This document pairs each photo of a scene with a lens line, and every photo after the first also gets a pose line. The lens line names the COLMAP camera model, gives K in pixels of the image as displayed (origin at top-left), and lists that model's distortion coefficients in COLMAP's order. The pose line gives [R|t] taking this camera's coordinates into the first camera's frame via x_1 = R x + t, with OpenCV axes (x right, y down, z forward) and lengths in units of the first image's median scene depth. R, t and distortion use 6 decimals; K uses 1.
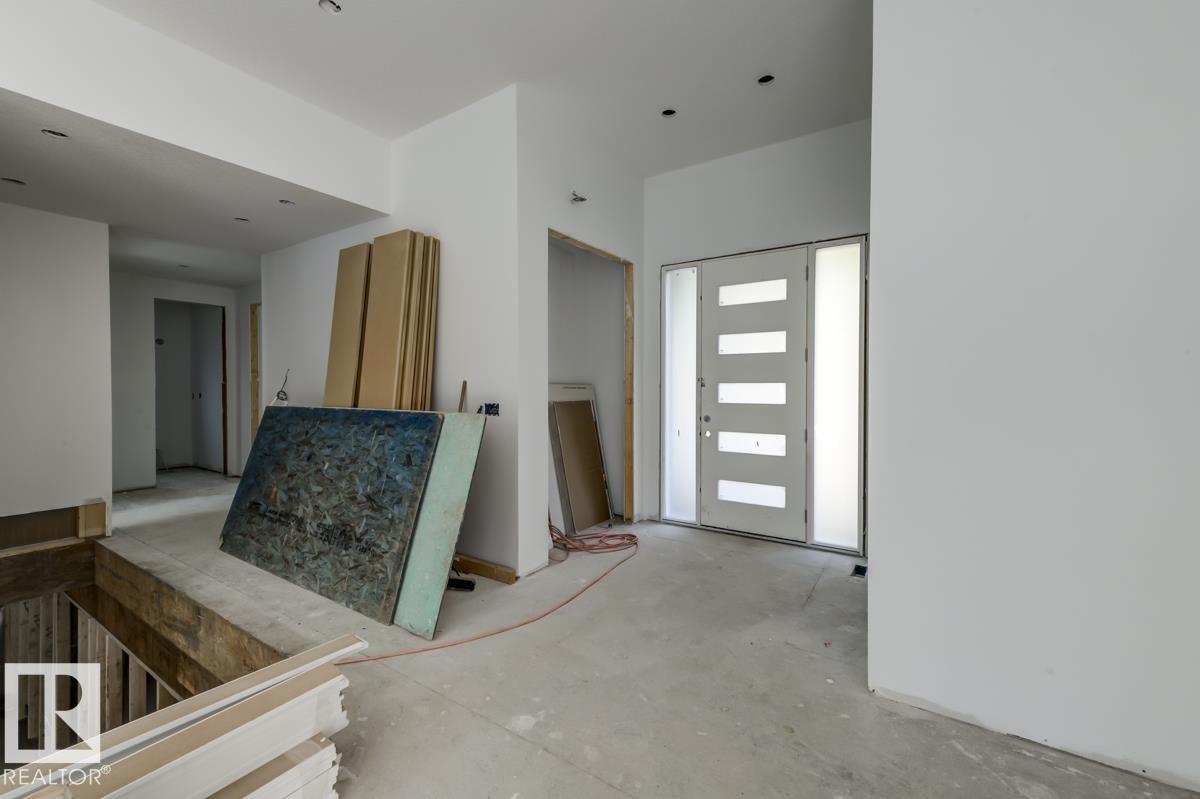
lens RADIAL K [[479.7, 0, 609.5], [0, 479.7, 391.7], [0, 0, 1]] dist [0.003304, 0.000316]
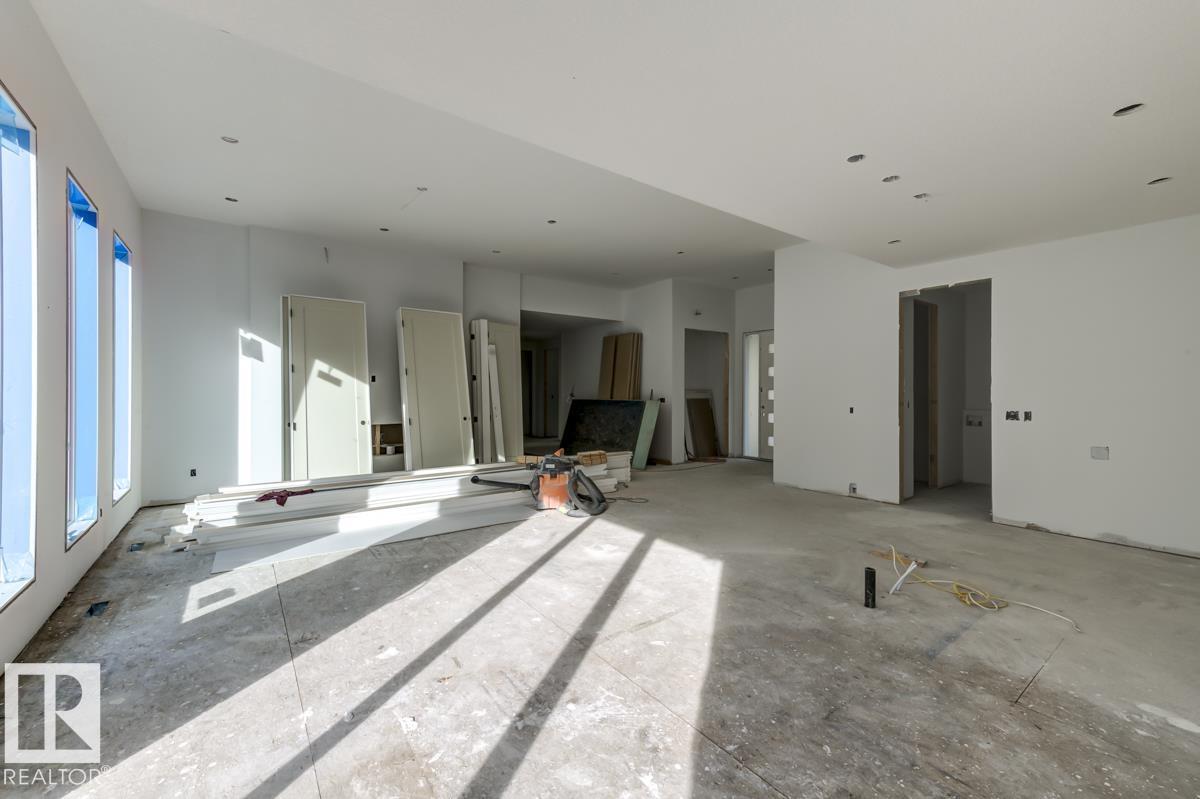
lens RADIAL K [[479.7, 0, 609.5], [0, 479.7, 391.7], [0, 0, 1]] dist [0.003304, 0.000316]
pose [[0.940974, 0.001939, -0.338475, 0.343382], [-0.006553, 0.999901, -0.012490, 0.023829], [0.338417, 0.013971, 0.940893, -1.454318]]
